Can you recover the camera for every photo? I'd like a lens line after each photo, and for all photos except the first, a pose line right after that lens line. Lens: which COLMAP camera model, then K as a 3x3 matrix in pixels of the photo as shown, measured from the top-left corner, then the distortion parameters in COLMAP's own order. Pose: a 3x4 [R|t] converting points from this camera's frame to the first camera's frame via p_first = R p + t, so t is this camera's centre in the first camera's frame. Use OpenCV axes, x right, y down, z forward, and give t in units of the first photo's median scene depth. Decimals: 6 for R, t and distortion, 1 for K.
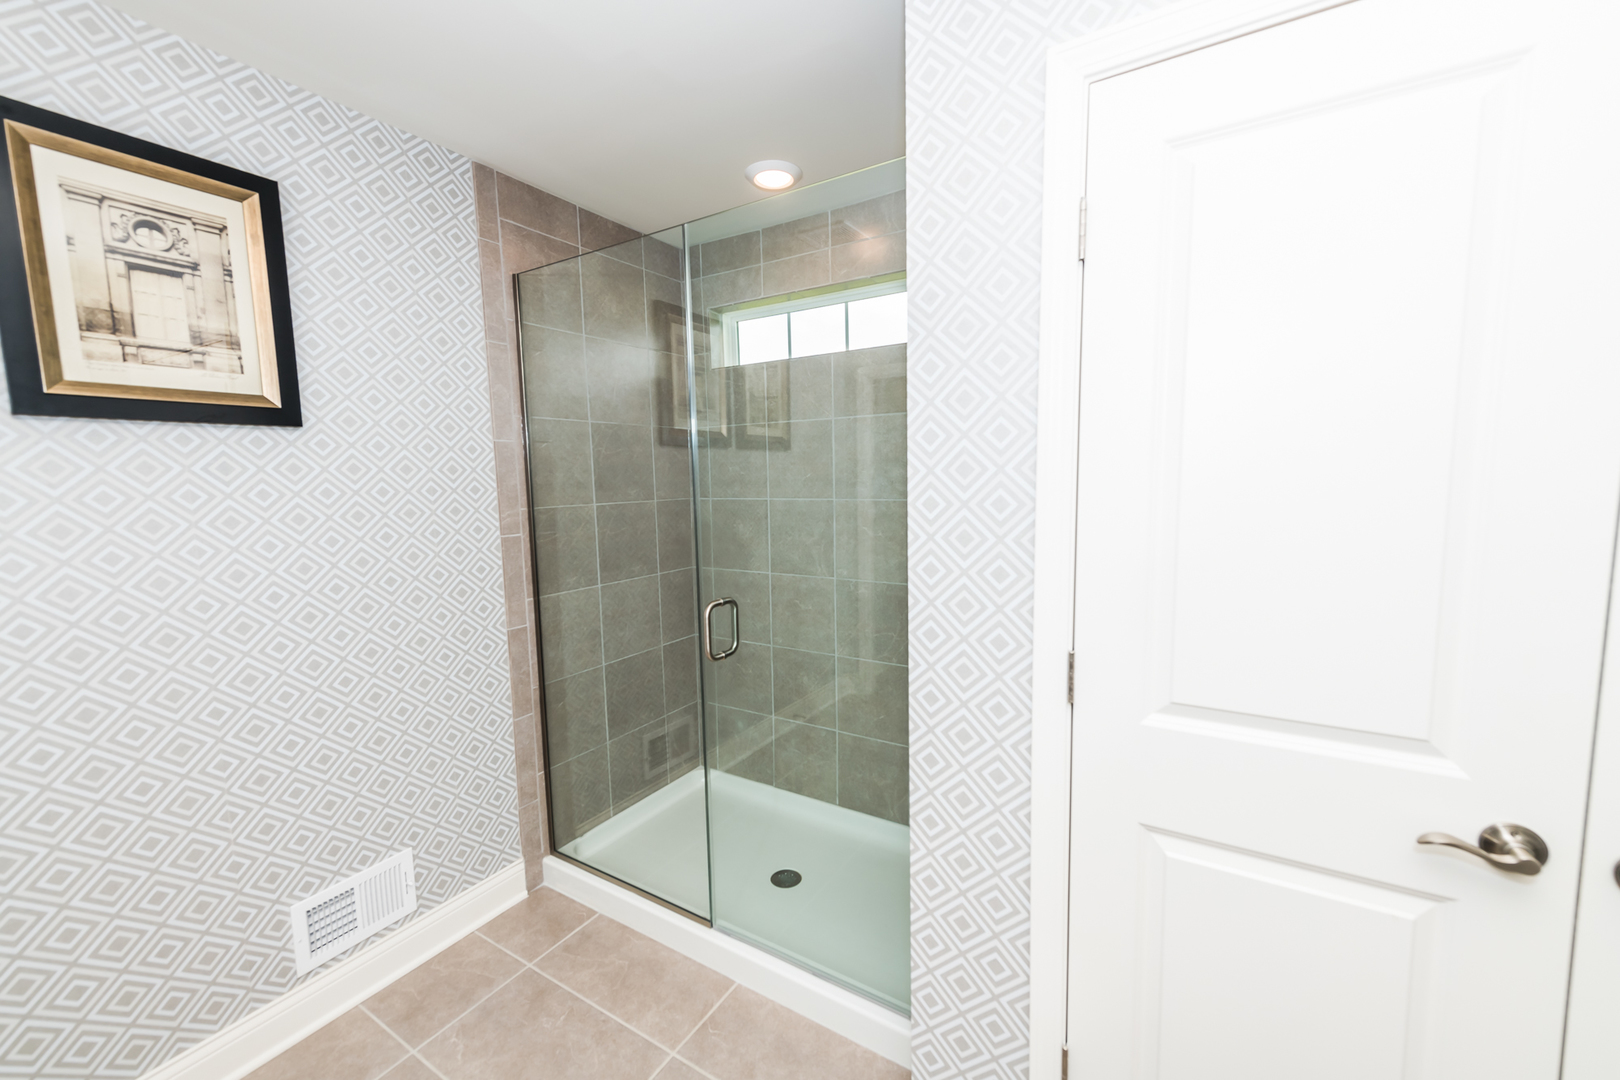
lens RADIAL K [[631.8, 0, 810.0], [0, 631.8, 537.8], [0, 0, 1]] dist [0.000255, -0.000328]
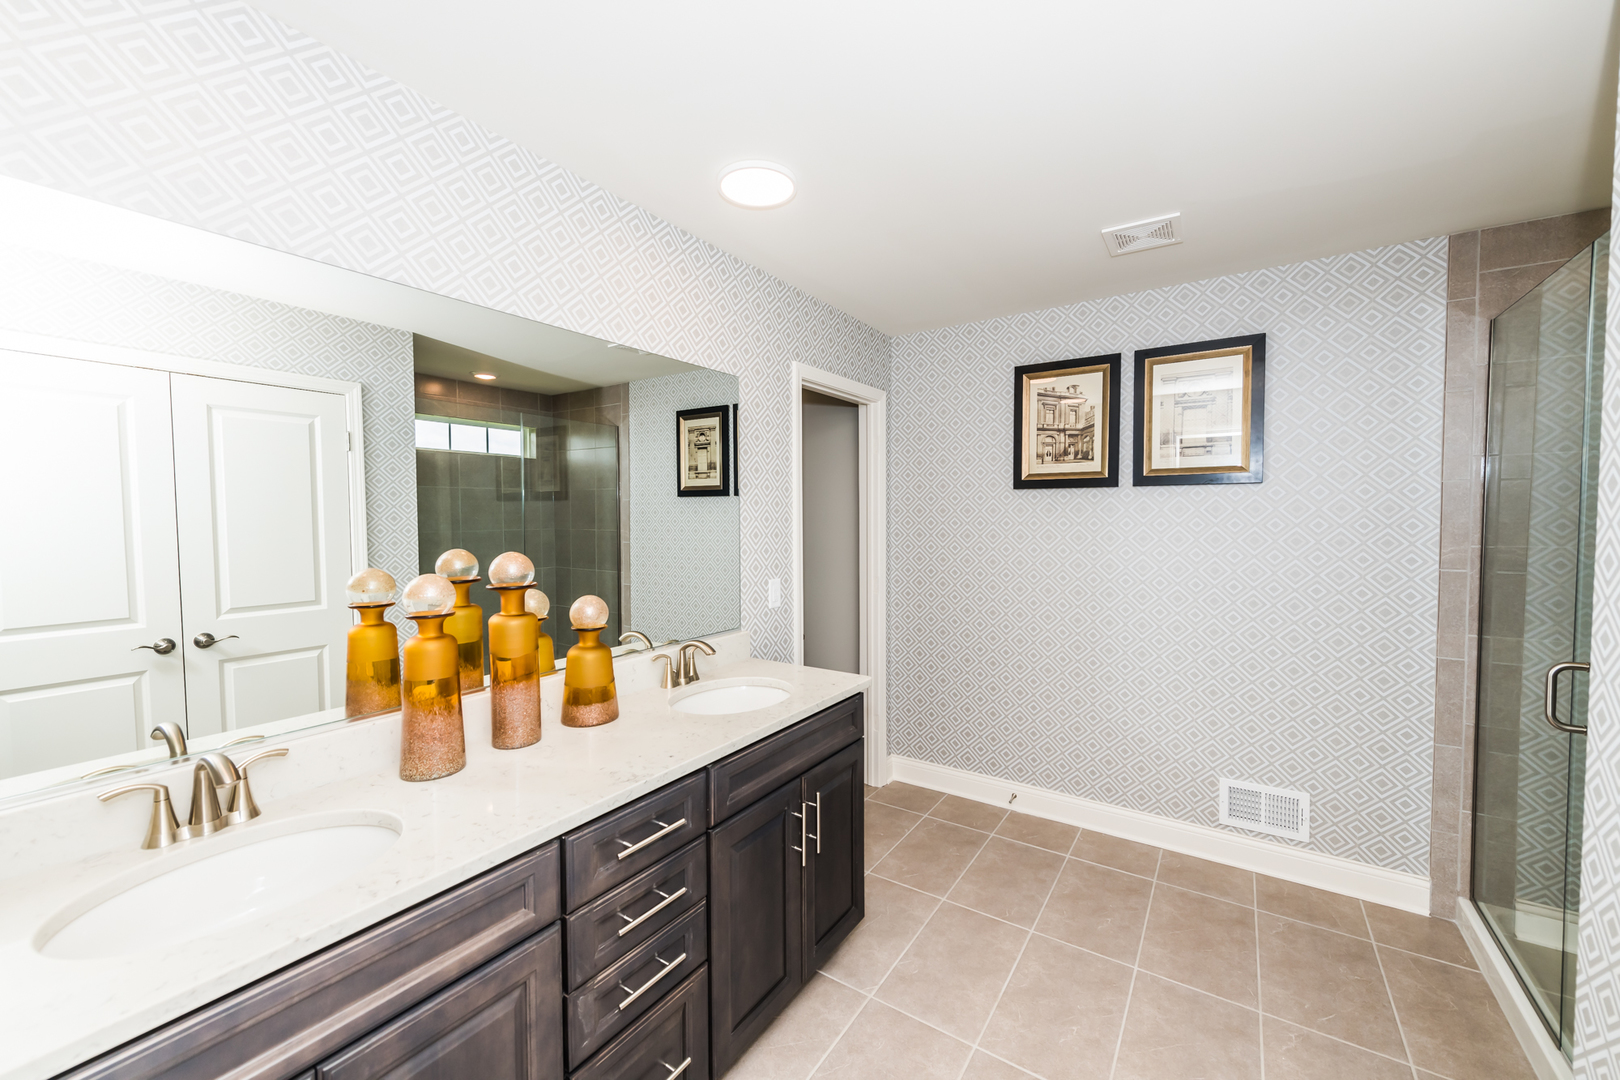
lens RADIAL K [[631.8, 0, 811.7], [0, 631.8, 541.5], [0, 0, 1]] dist [0.000255, -0.000328]
pose [[-0.052149, 0.056865, -0.997019, 0.654186], [-0.093836, 0.993681, 0.061583, -0.016369], [0.994221, 0.096768, -0.046483, -0.022993]]
